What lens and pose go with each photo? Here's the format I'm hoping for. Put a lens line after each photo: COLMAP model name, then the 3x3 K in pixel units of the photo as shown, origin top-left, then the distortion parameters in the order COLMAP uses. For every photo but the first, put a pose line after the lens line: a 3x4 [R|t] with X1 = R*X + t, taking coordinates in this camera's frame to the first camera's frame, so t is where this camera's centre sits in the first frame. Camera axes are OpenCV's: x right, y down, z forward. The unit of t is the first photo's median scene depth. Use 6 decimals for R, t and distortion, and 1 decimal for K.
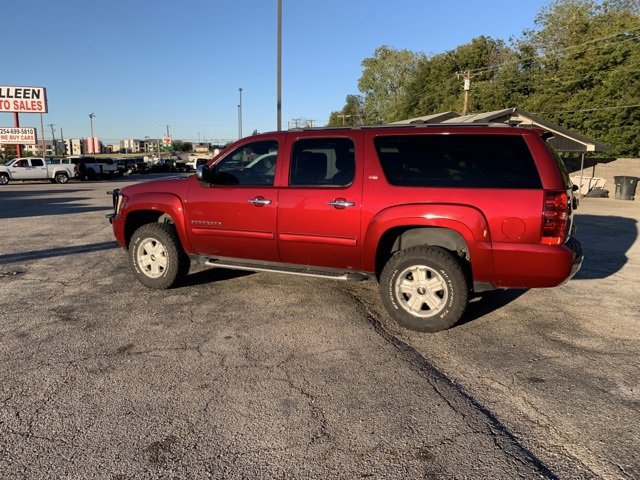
lens RADIAL K [[495.8, 0, 320.0], [0, 495.8, 240.0], [0, 0, 1]] dist [0.006662, 0.002669]
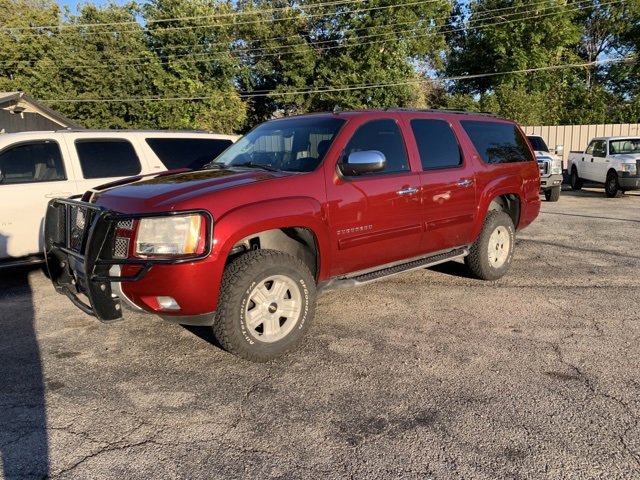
lens RADIAL K [[495.8, 0, 320.0], [0, 495.8, 240.0], [0, 0, 1]] dist [0.006662, 0.002669]
pose [[0.358529, -0.173817, 0.917194, -0.929095], [0.164889, 0.978856, 0.121048, -0.117361], [-0.918841, 0.107836, 0.379609, 0.782672]]
